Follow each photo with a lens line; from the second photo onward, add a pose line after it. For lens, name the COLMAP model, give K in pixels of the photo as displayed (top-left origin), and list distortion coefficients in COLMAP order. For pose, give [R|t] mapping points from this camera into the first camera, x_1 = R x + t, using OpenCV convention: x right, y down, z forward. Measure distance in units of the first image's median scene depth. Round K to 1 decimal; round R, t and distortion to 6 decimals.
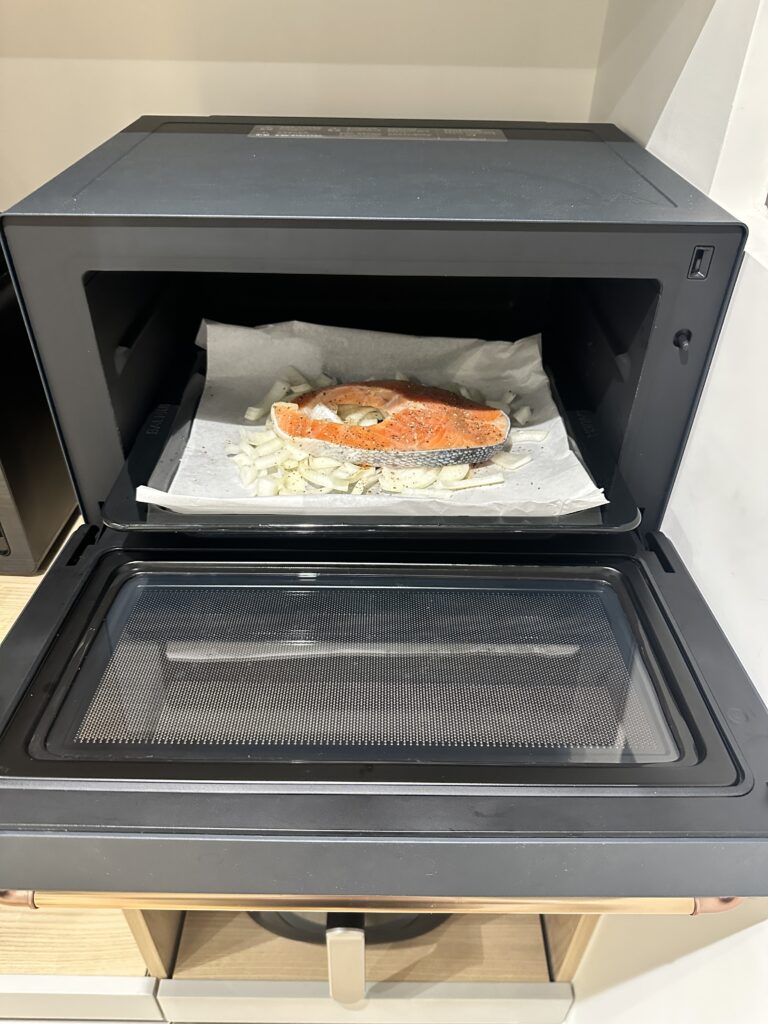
lens RADIAL K [[732.8, 0, 384.0], [0, 732.8, 512.0], [0, 0, 1]] dist [-0.004614, -0.033736]
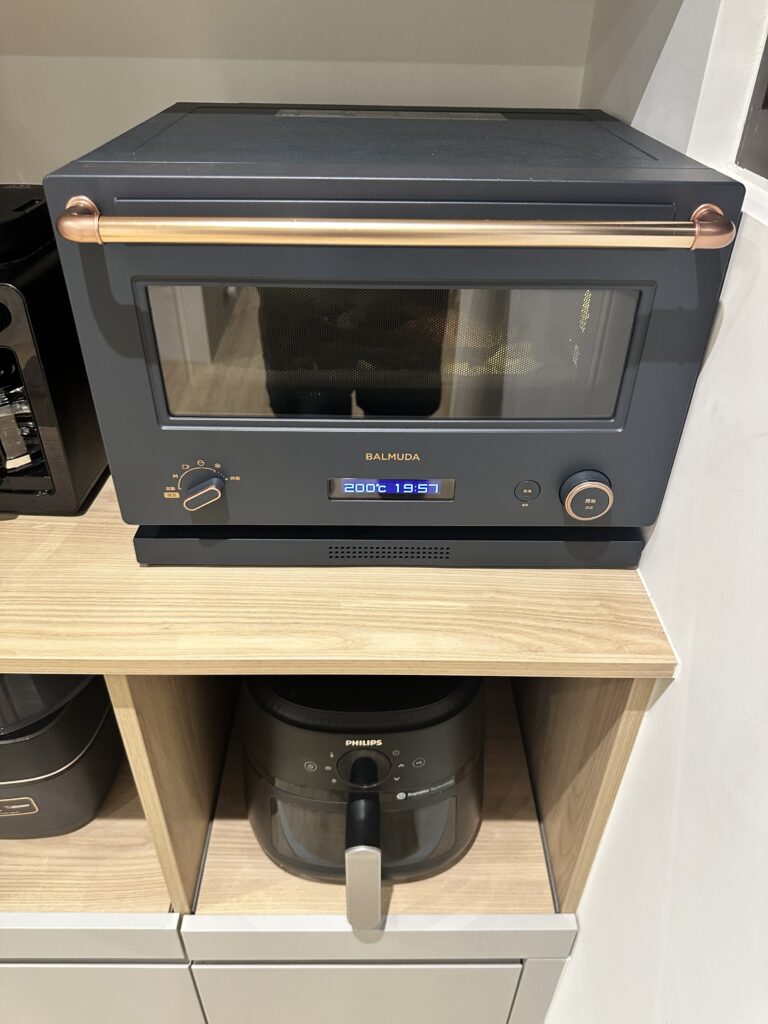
lens RADIAL K [[732.8, 0, 384.0], [0, 732.8, 512.0], [0, 0, 1]] dist [-0.004614, -0.033736]
pose [[0.999961, -0.004158, 0.007730, -0.024594], [0.004444, 0.999293, -0.037333, 0.103250], [-0.007569, 0.037366, 0.999273, -0.072603]]
